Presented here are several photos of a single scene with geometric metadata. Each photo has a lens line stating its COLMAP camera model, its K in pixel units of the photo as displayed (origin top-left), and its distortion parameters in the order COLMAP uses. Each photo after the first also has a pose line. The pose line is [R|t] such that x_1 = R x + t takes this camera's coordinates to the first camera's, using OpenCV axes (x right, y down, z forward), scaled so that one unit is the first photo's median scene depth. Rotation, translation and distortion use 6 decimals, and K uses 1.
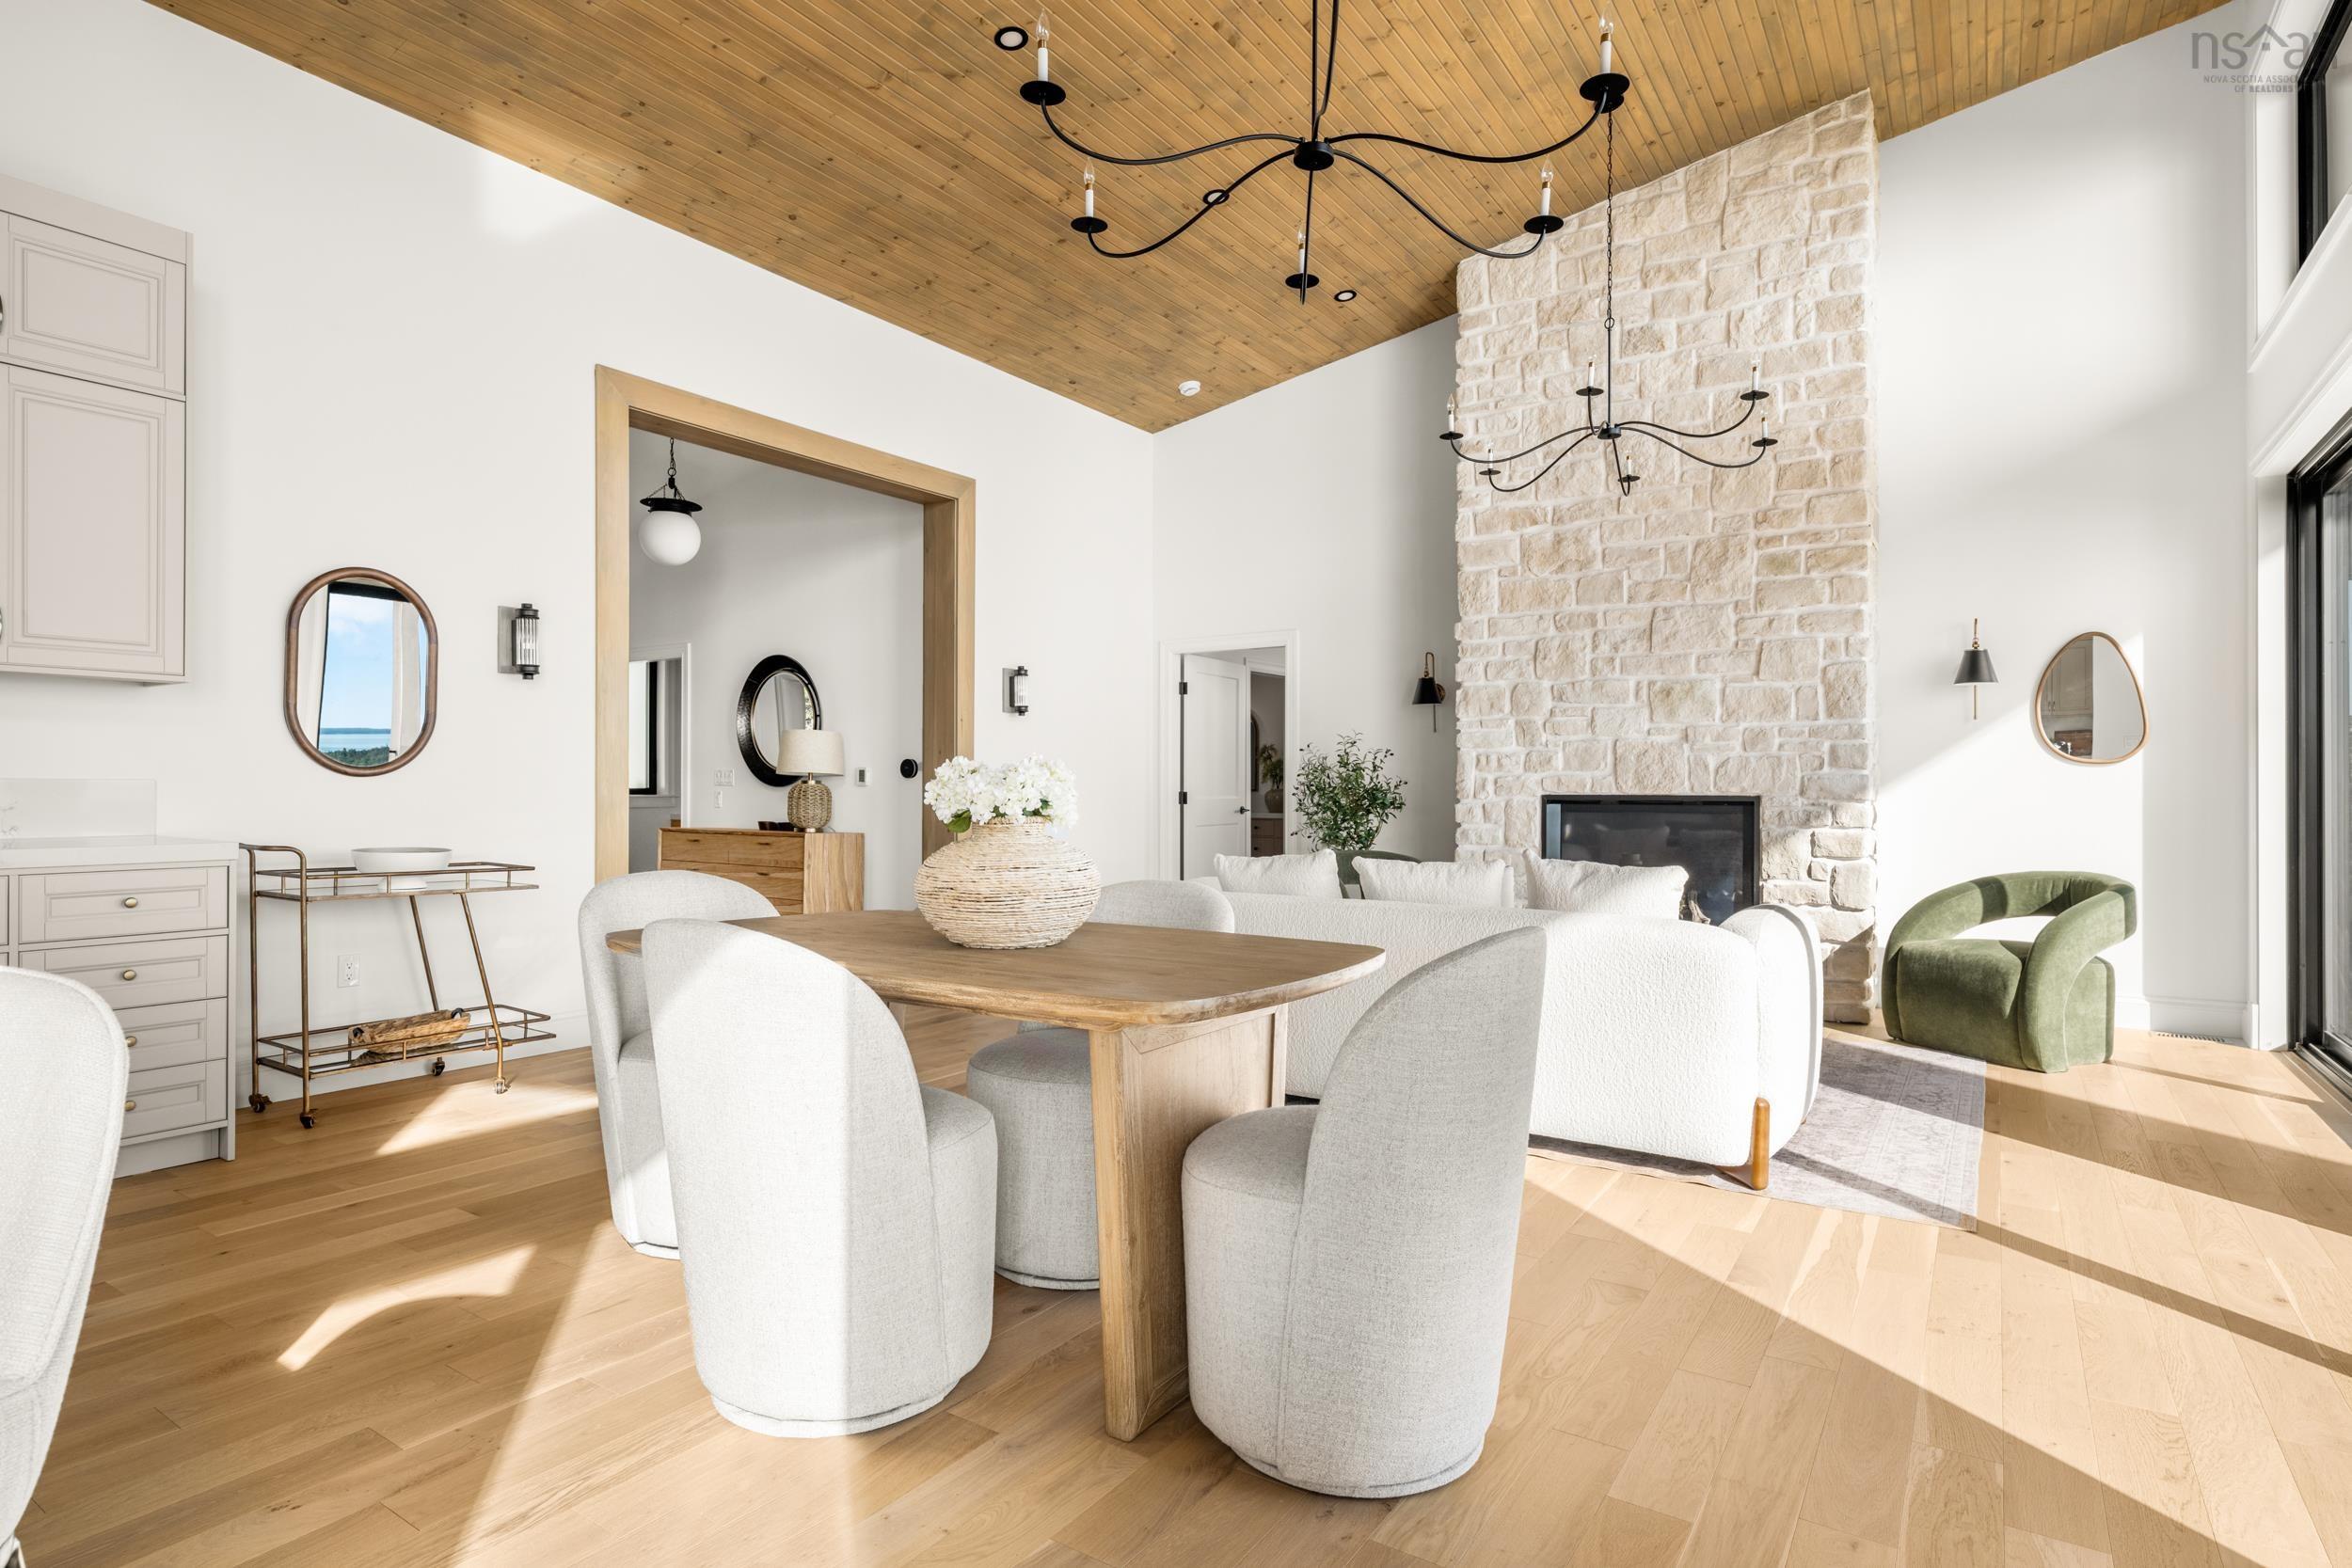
lens RADIAL K [[1214.0, 0, 1180.4], [0, 1214.0, 793.0], [0, 0, 1]] dist [-0.000683, 0.000164]
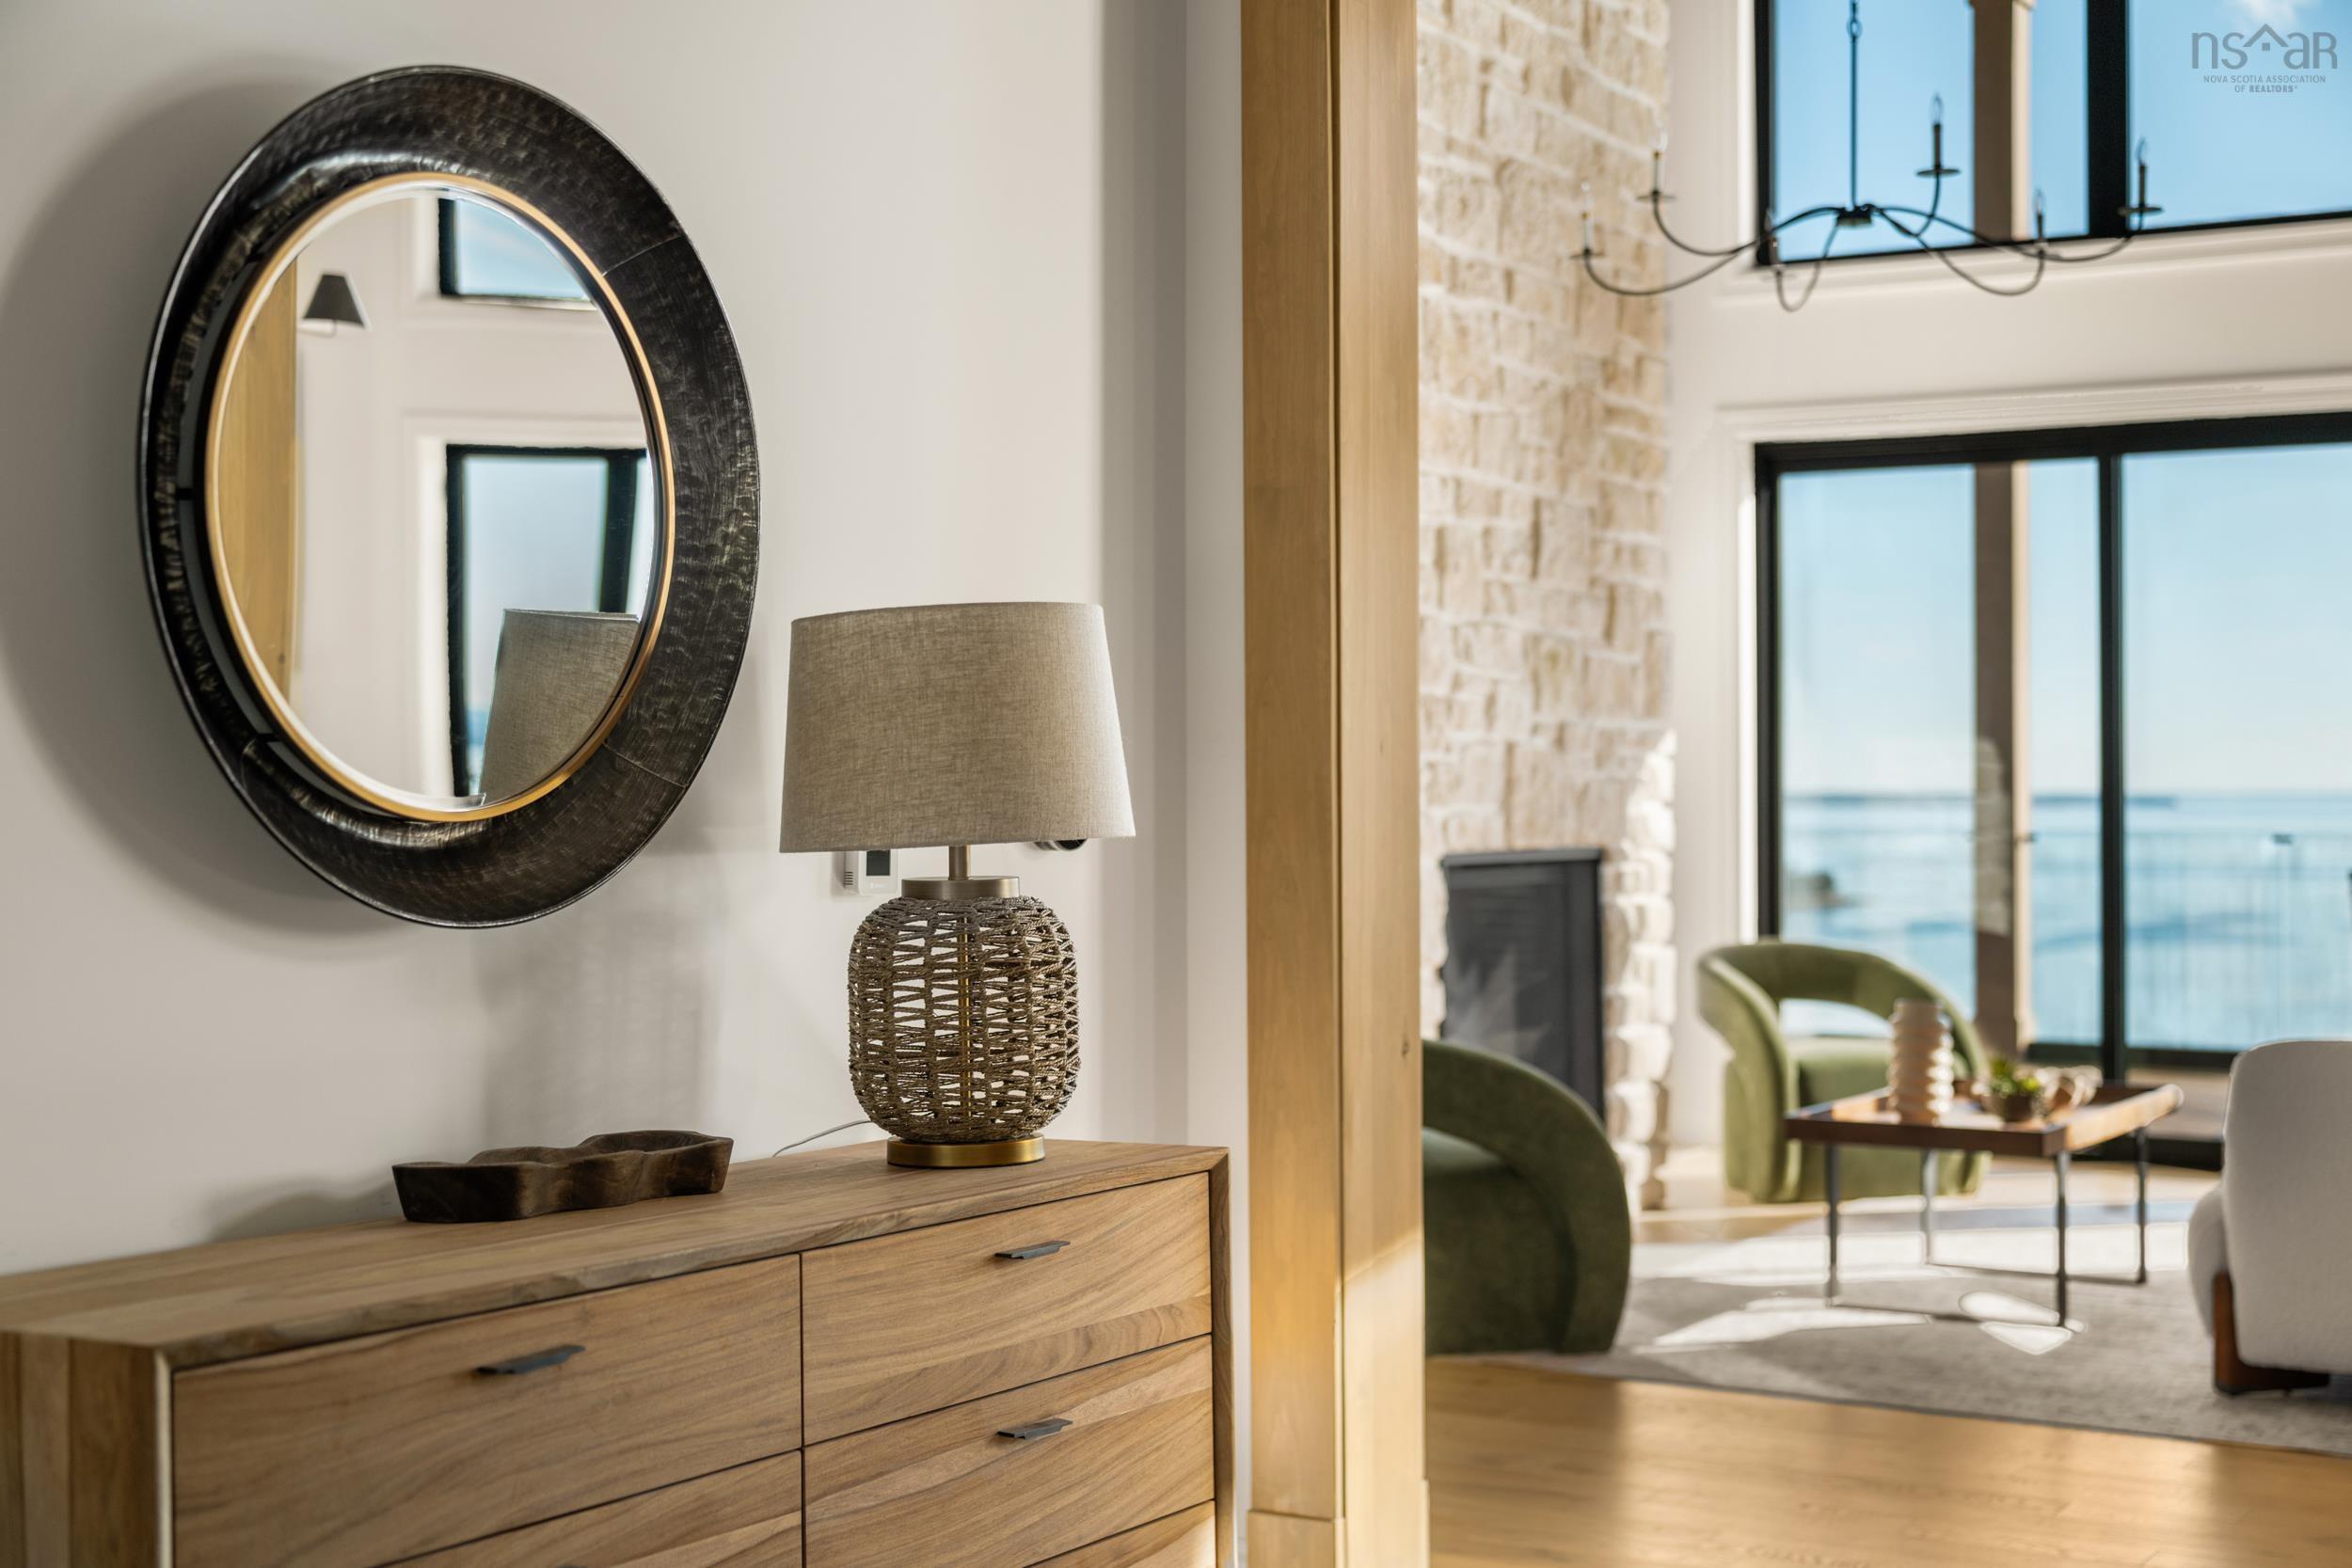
lens RADIAL K [[3107.4, 0, 1176.0], [0, 3107.4, 784.0], [0, 0, 1]] dist [-0.020782, 0.034806]
pose [[-0.051042, -0.004550, 0.998686, -0.973173], [0.002729, 0.999985, 0.004696, -0.033933], [-0.998693, 0.002965, -0.051029, 1.240563]]
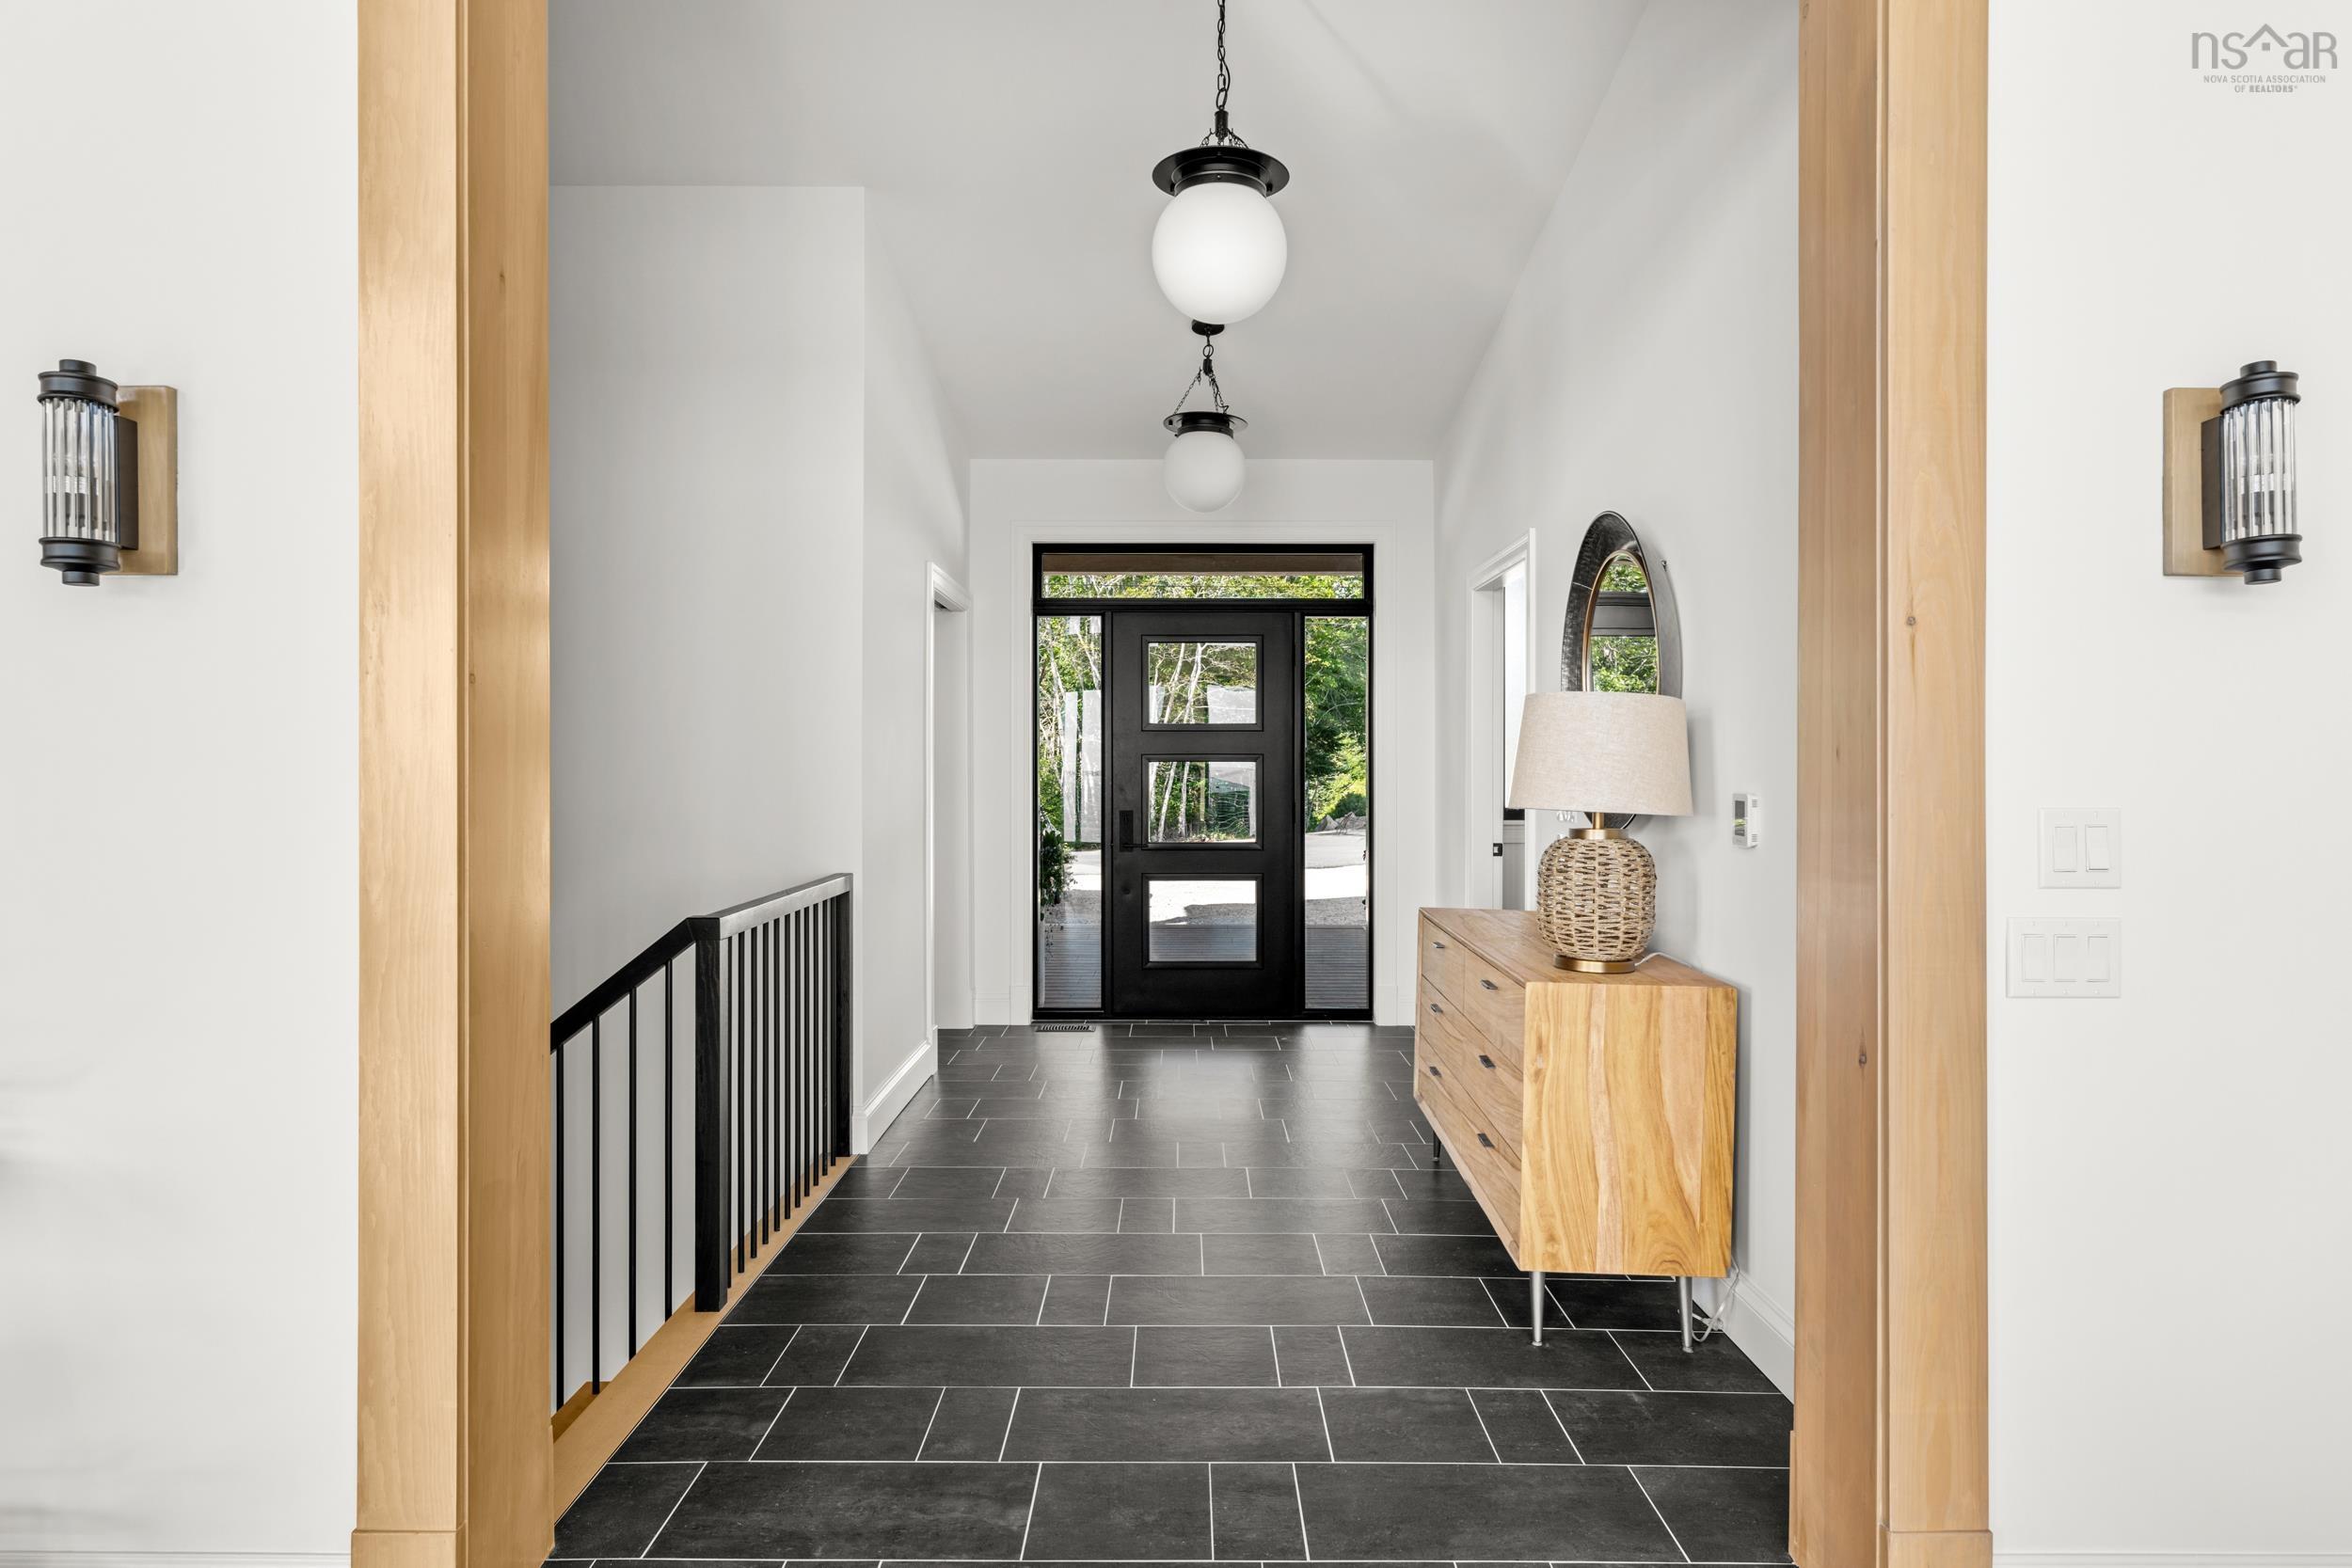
lens RADIAL K [[1330.5, 0, 1176.1], [0, 1330.5, 778.6], [0, 0, 1]] dist [-0.002344, -0.000227]
pose [[0.551599, 0.005804, -0.834089, -0.046652], [-0.003325, 0.999983, 0.004759, -0.034064], [0.834103, 0.000149, 0.551609, 0.836079]]
